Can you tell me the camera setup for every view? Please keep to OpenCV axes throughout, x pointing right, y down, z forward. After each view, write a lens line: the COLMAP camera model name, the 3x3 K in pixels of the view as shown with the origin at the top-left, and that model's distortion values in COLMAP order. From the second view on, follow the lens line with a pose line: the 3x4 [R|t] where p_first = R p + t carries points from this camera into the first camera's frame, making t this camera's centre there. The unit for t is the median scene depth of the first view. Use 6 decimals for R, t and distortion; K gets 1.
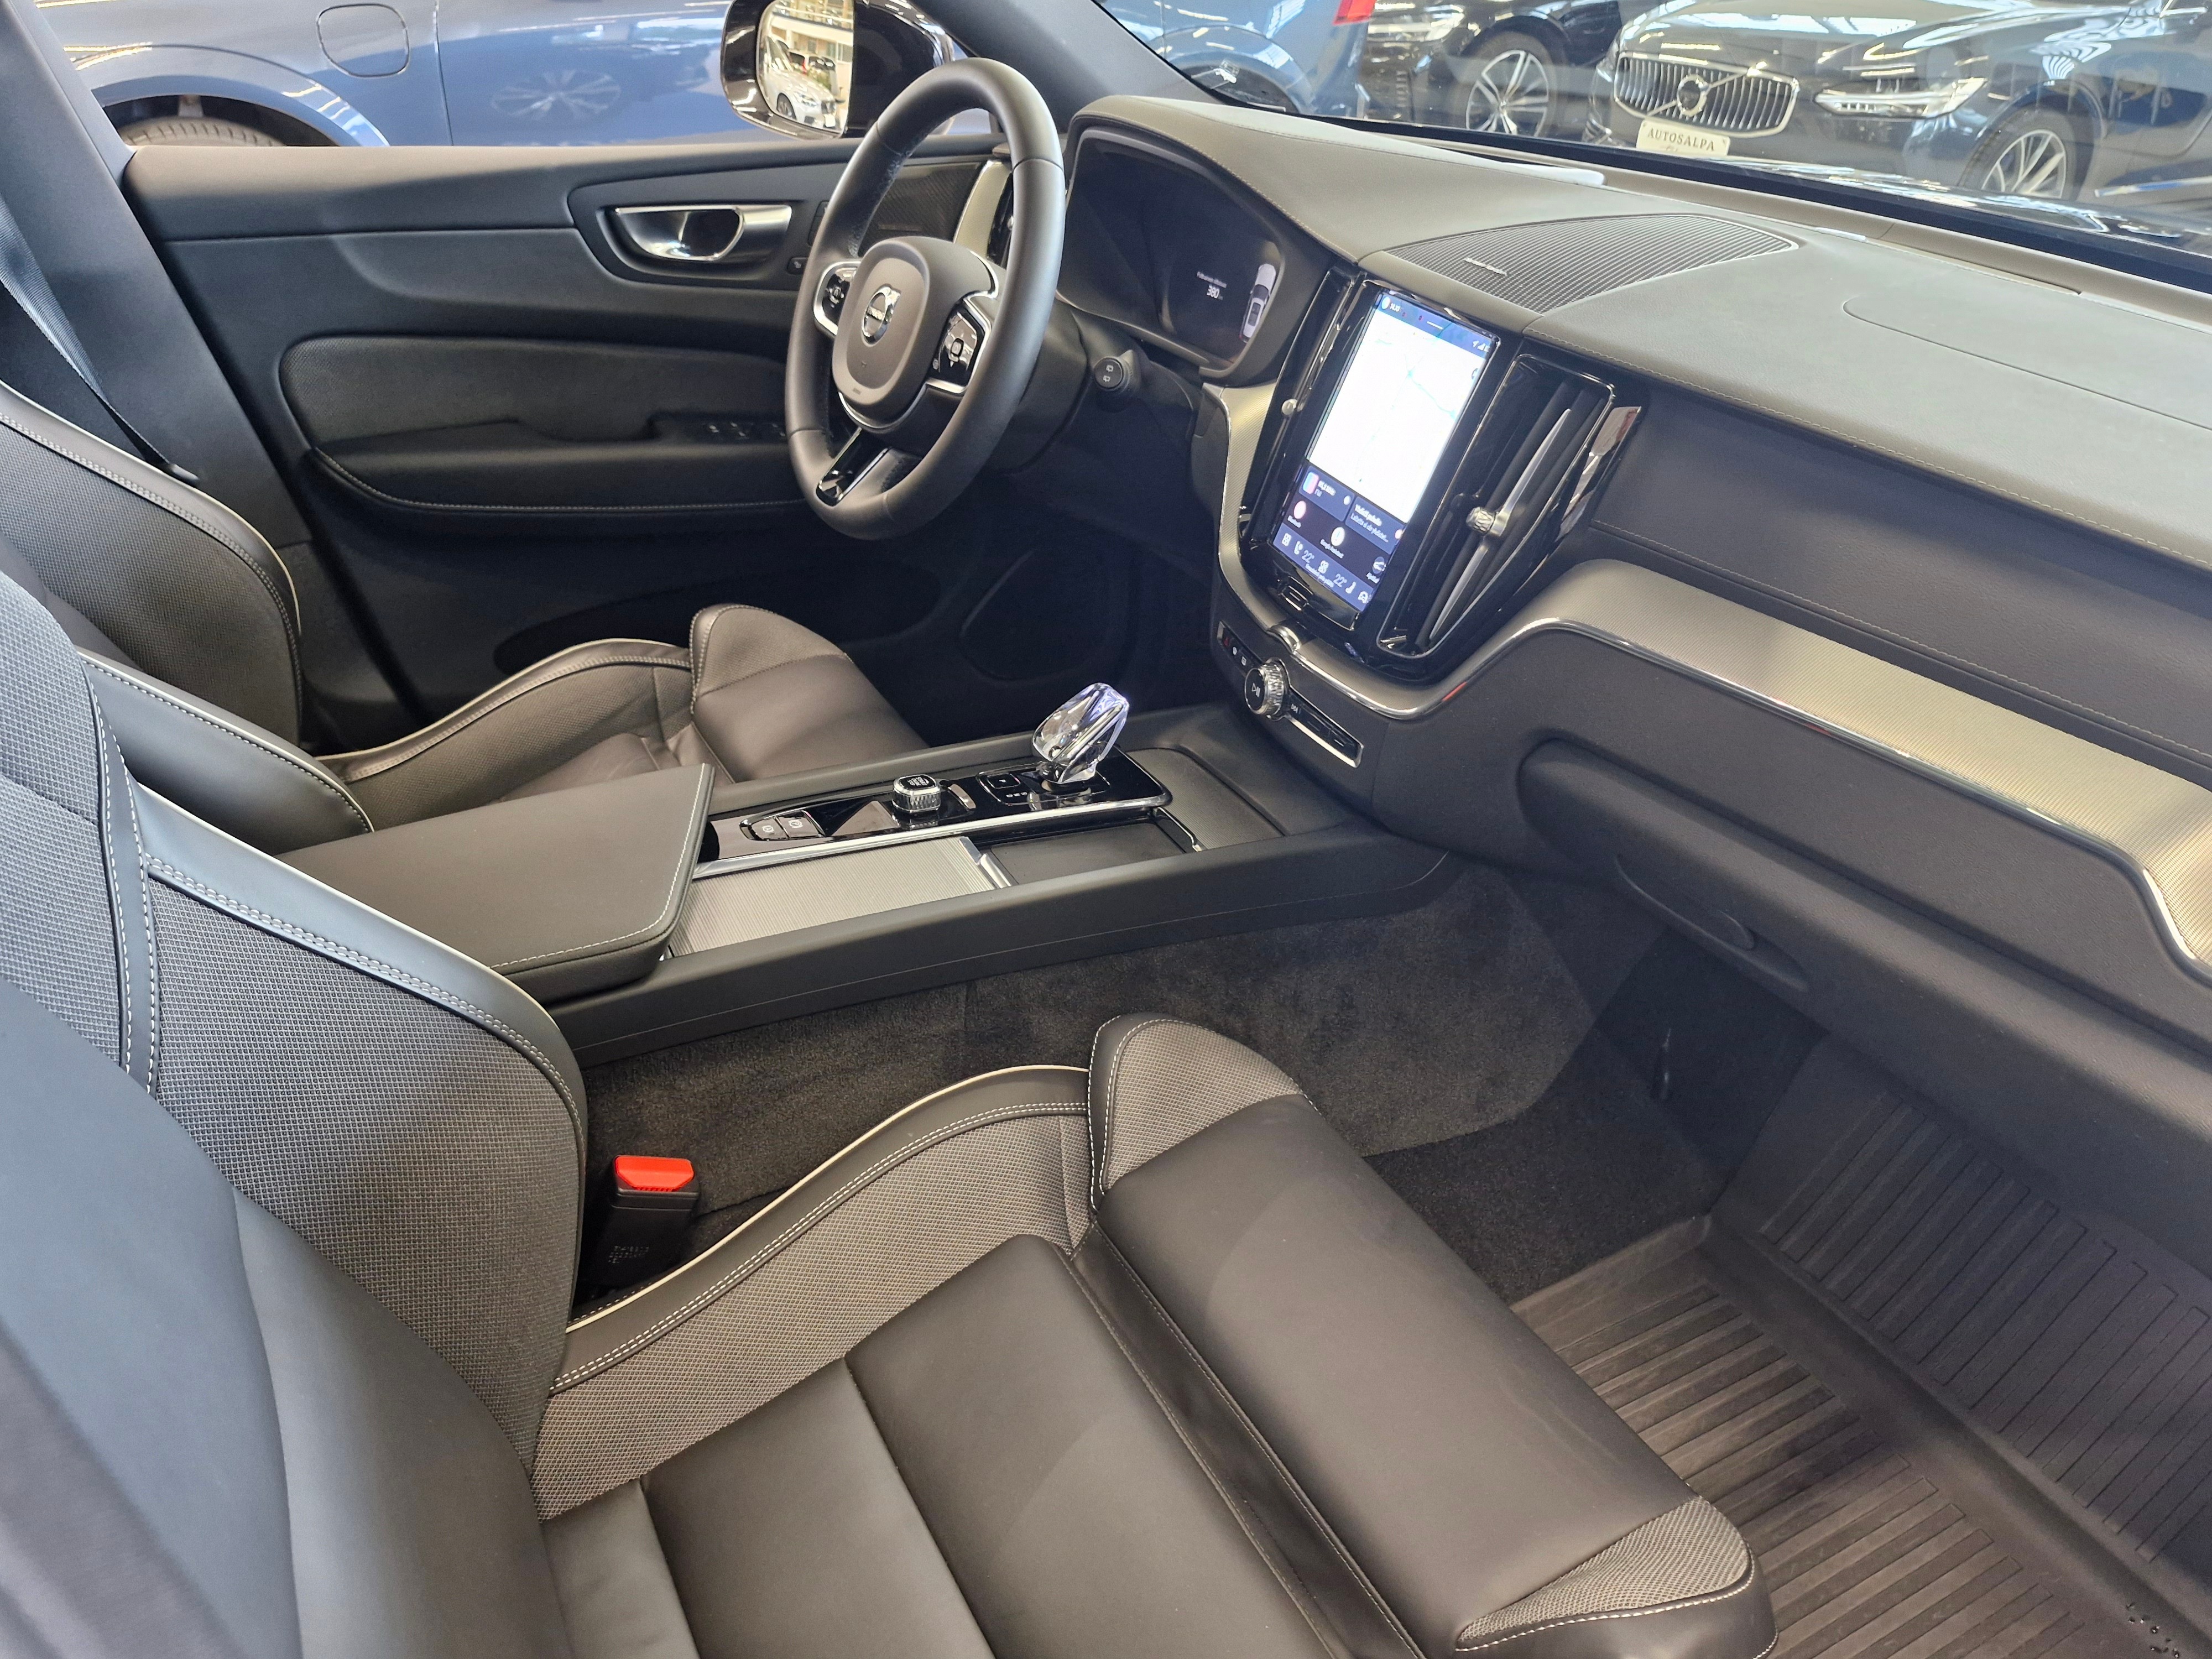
lens RADIAL K [[1609.4, 0, 1097.7], [0, 1609.4, 843.2], [0, 0, 1]] dist [0.056212, -0.080654]
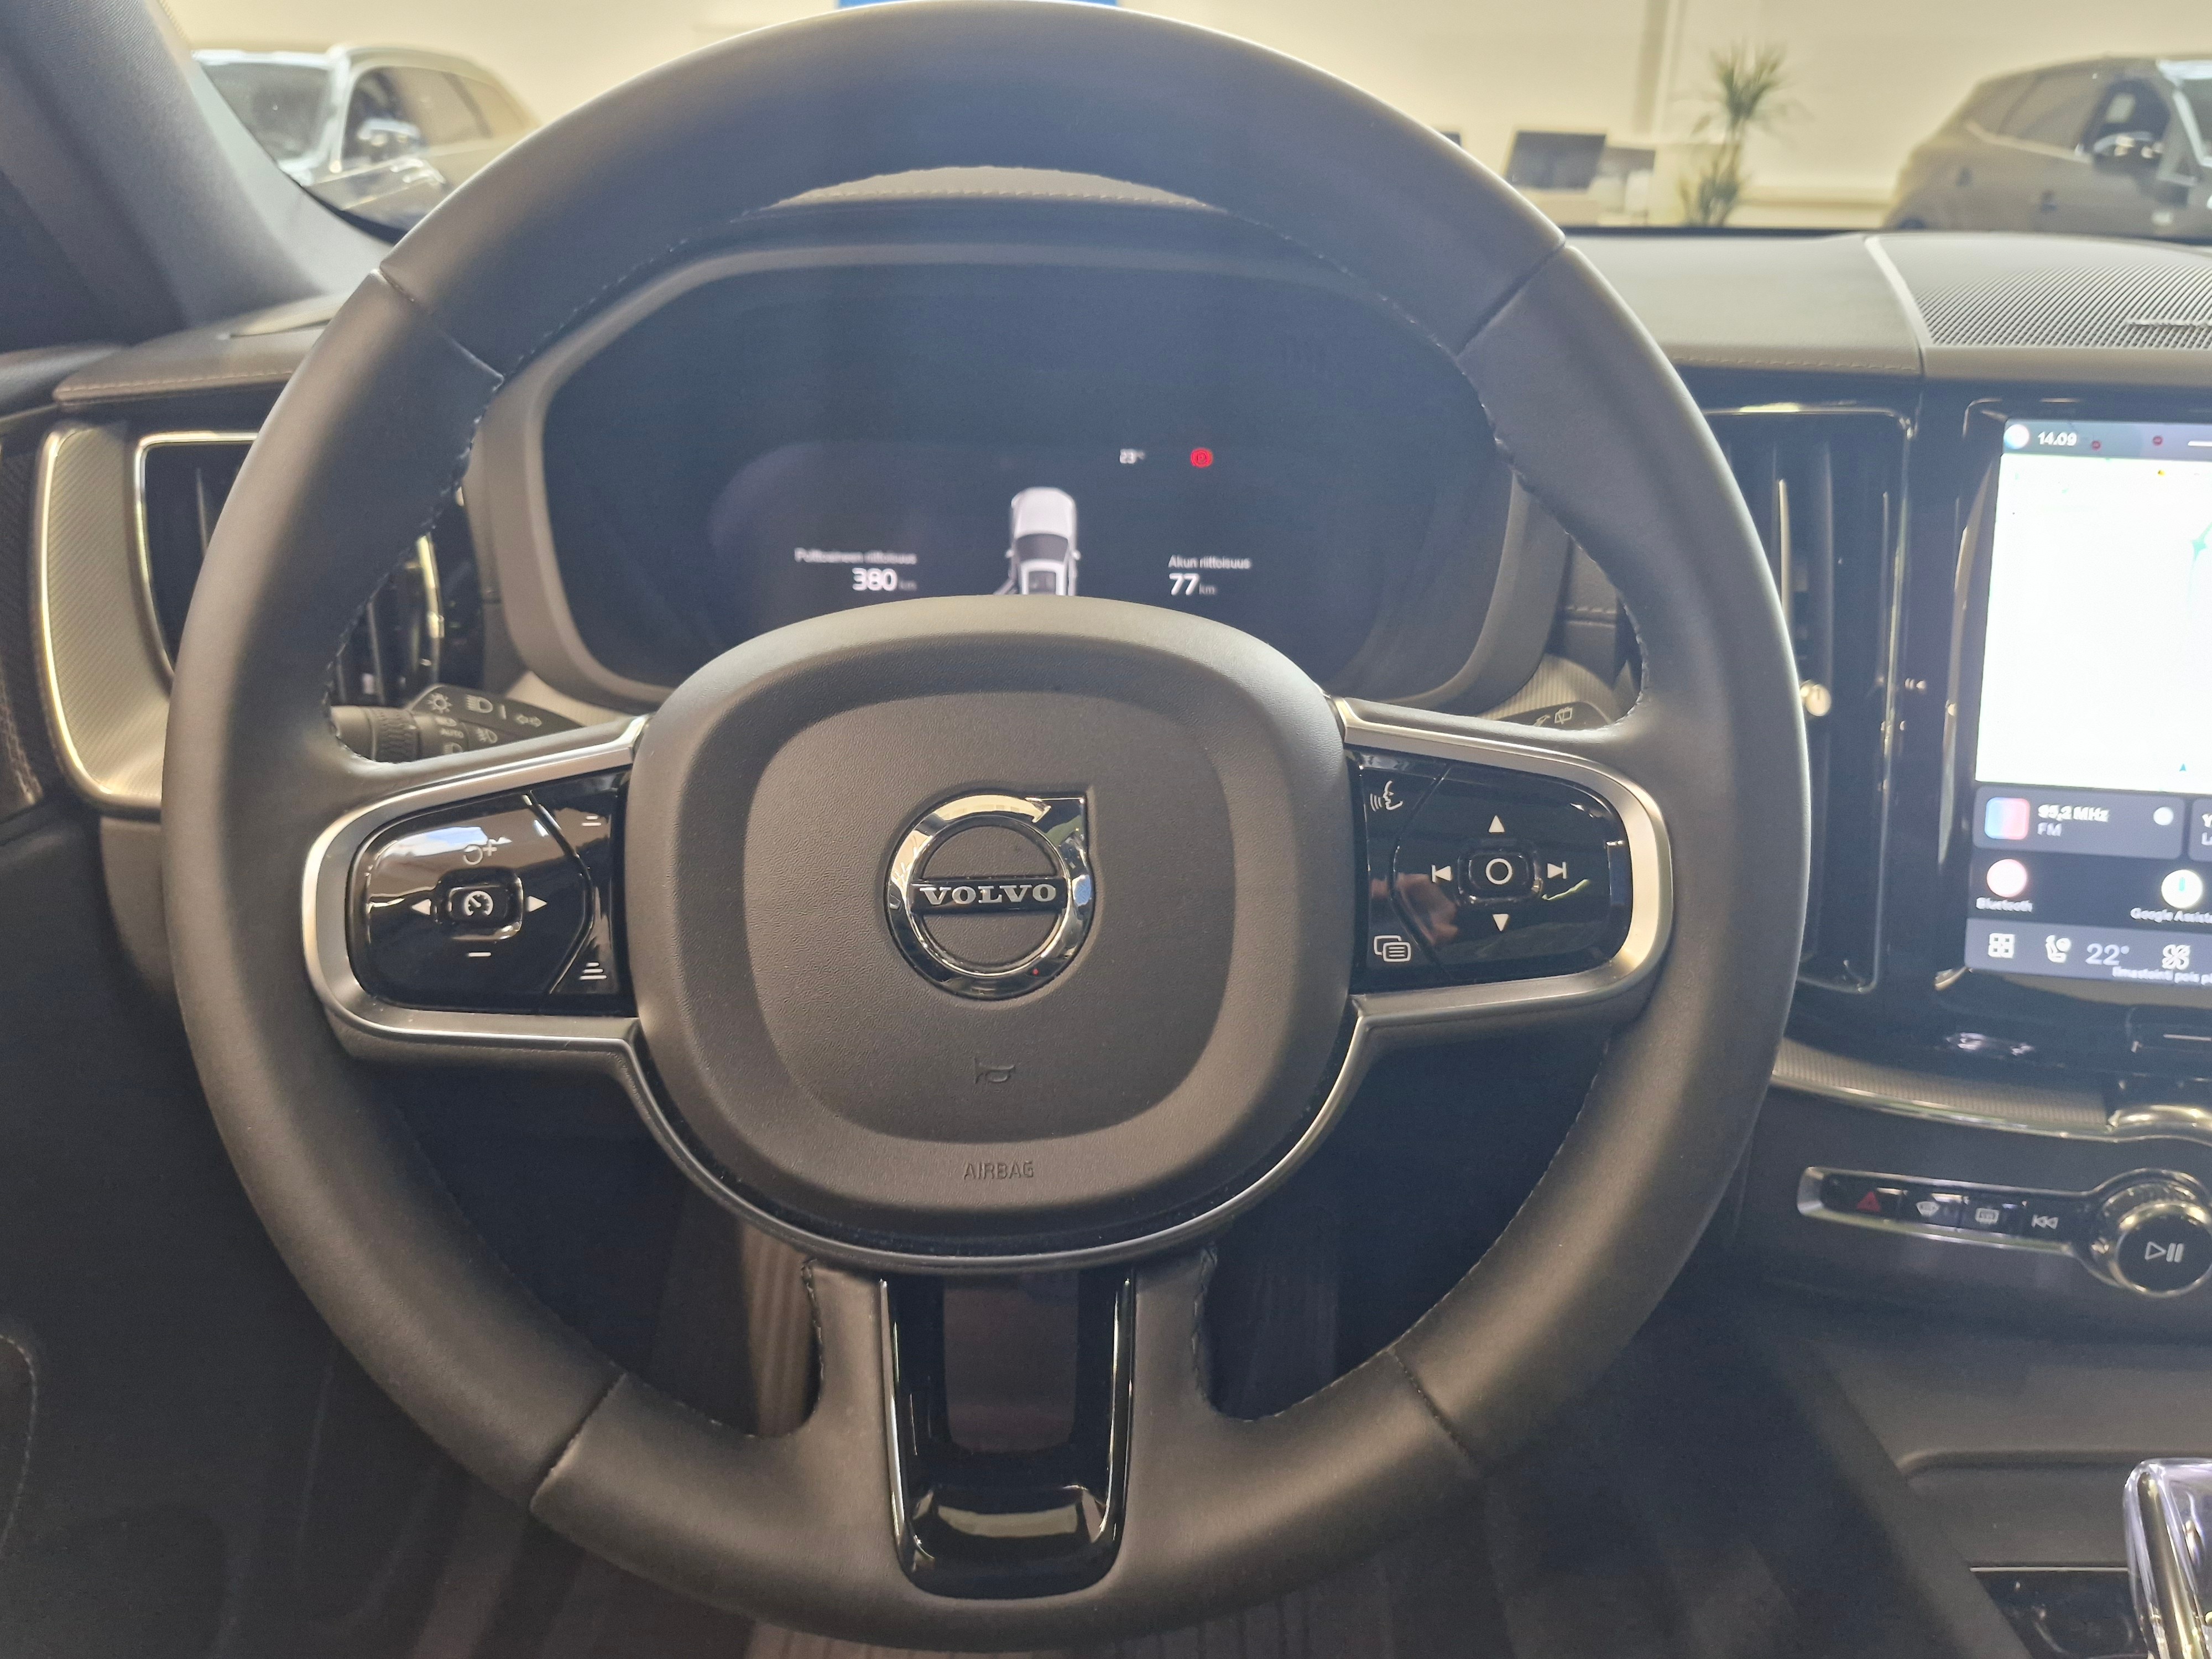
lens RADIAL K [[1609.4, 0, 1099.6], [0, 1609.4, 825.8], [0, 0, 1]] dist [0.056212, -0.080654]
pose [[0.480009, -0.374180, 0.793461, -0.389065], [0.457318, 0.878583, 0.137665, -0.422548], [-0.748633, 0.296784, 0.592848, 0.945595]]
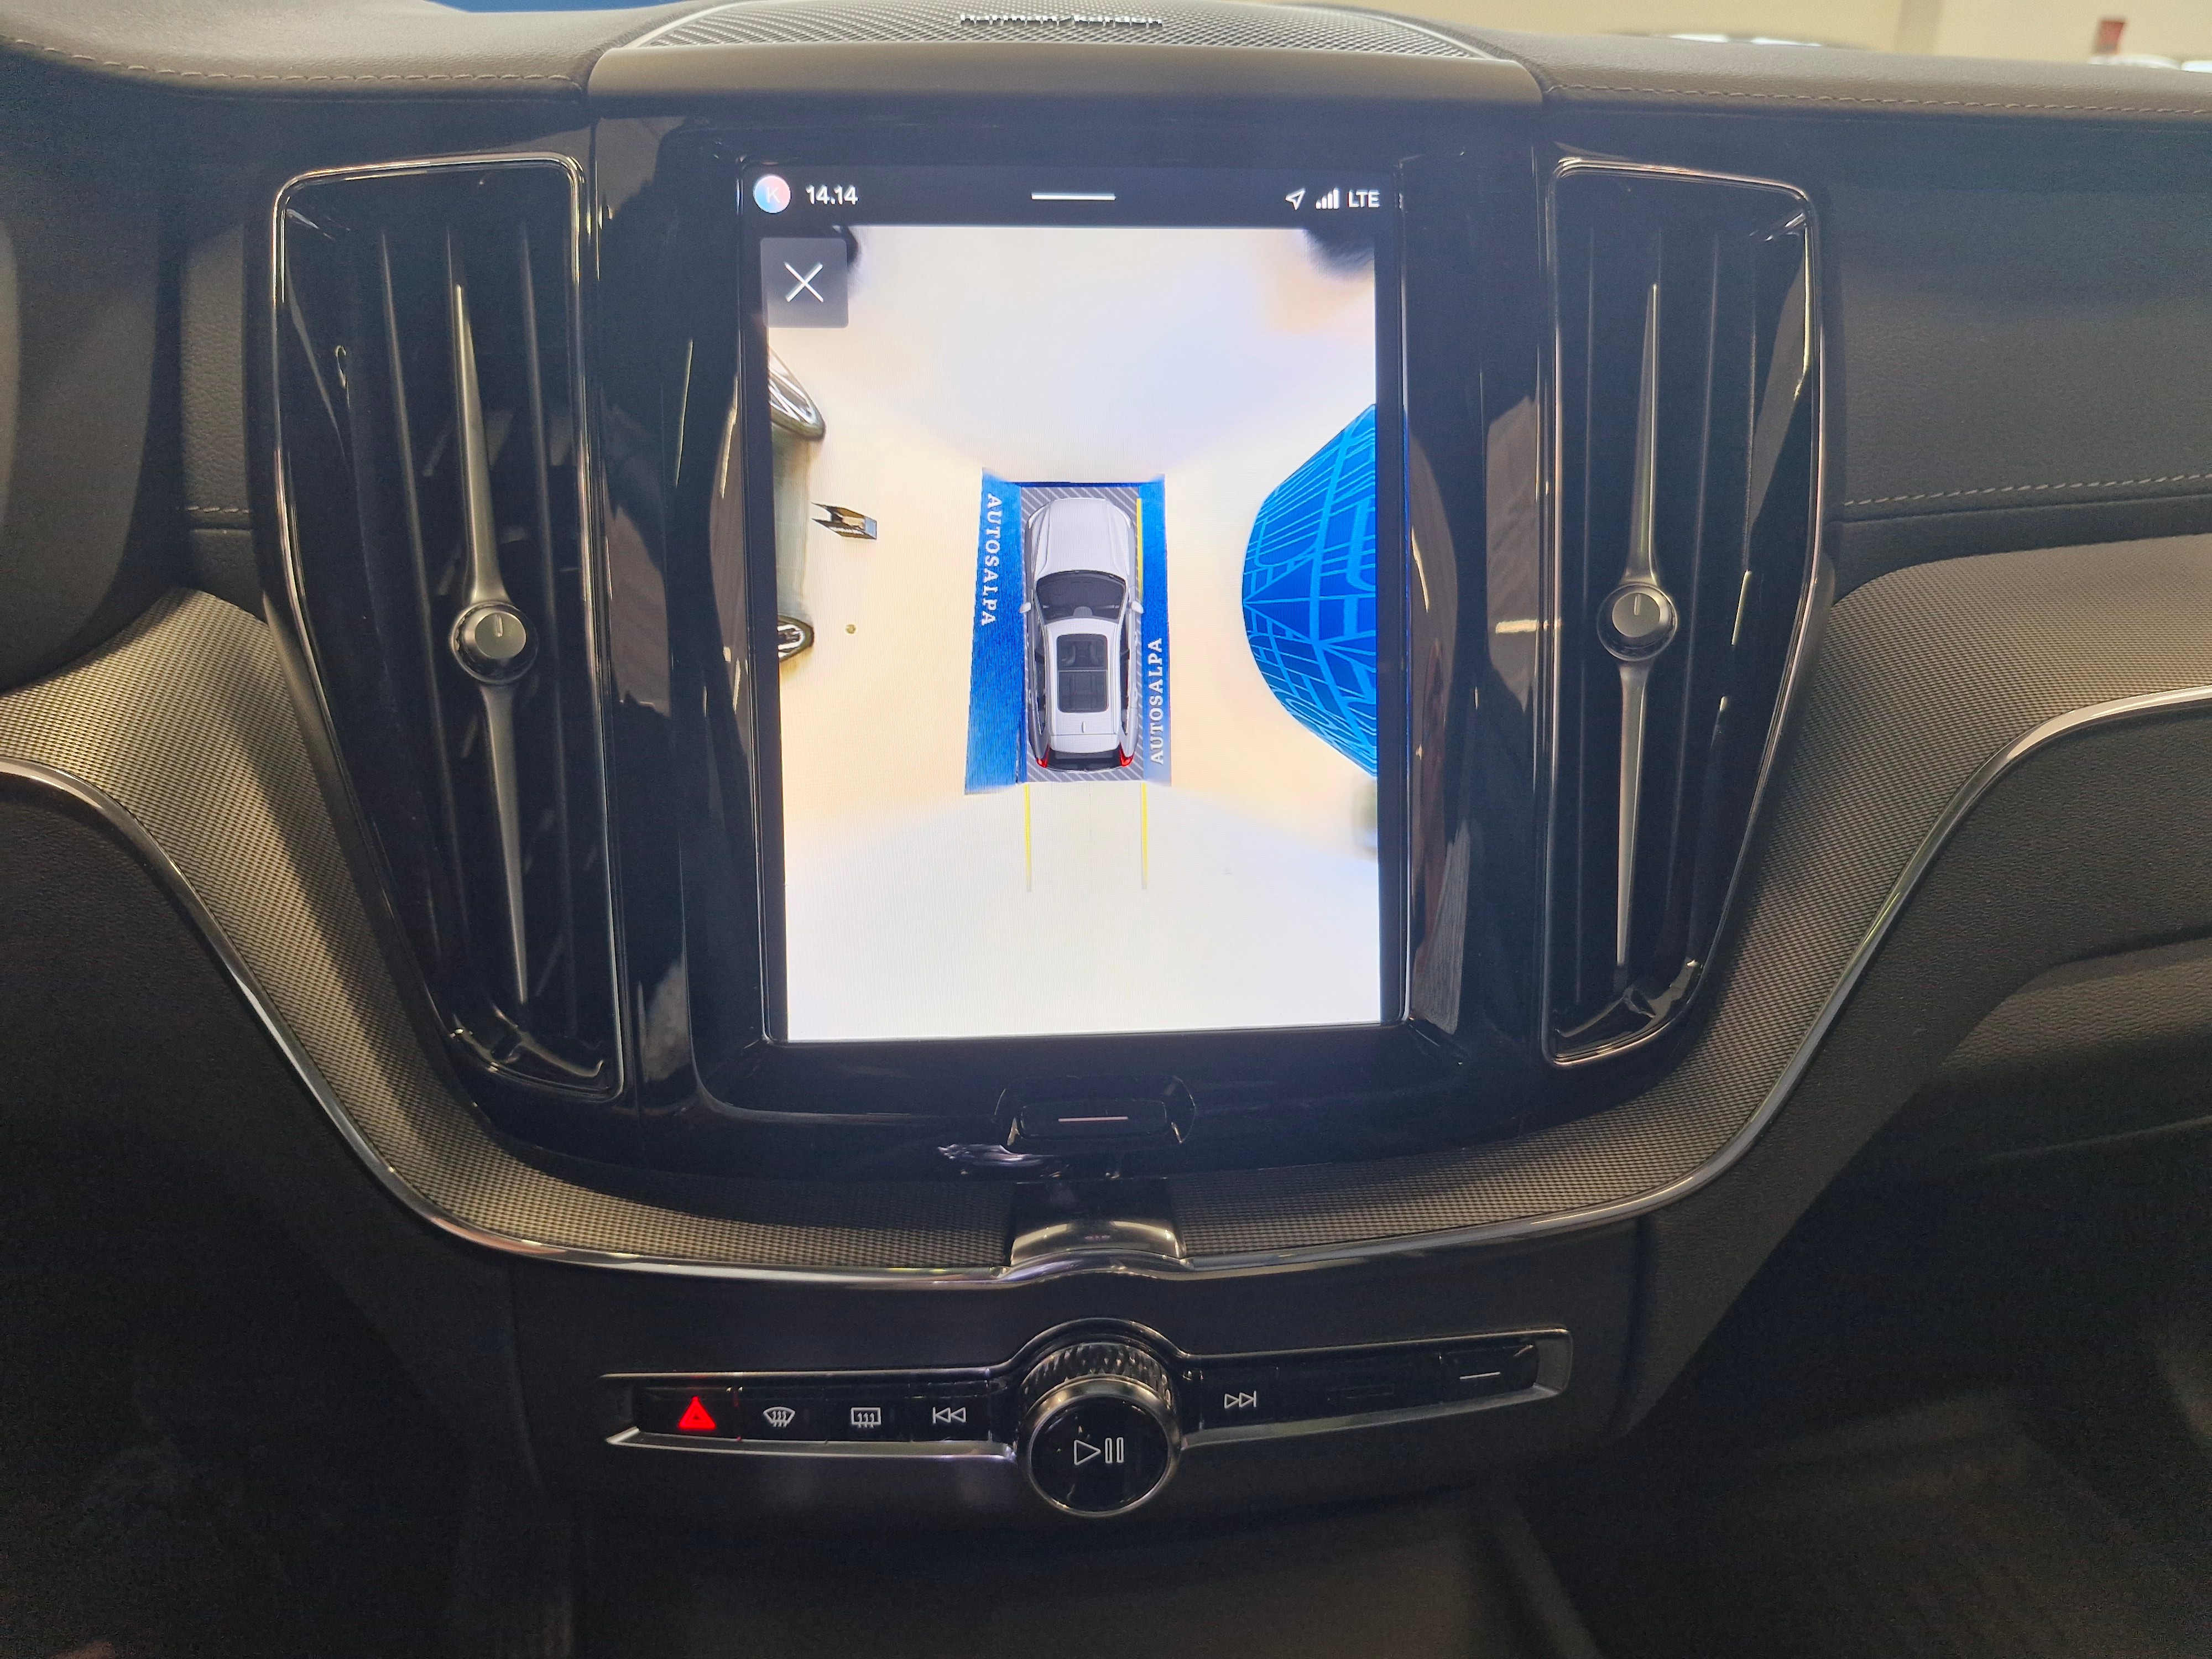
lens RADIAL K [[1609.4, 0, 1115.3], [0, 1609.4, 824.0], [0, 0, 1]] dist [0.056212, -0.080654]
pose [[0.280046, -0.428985, 0.858805, -0.114108], [0.486714, 0.834545, 0.258155, -0.278264], [-0.827456, 0.345697, 0.442504, 0.849800]]
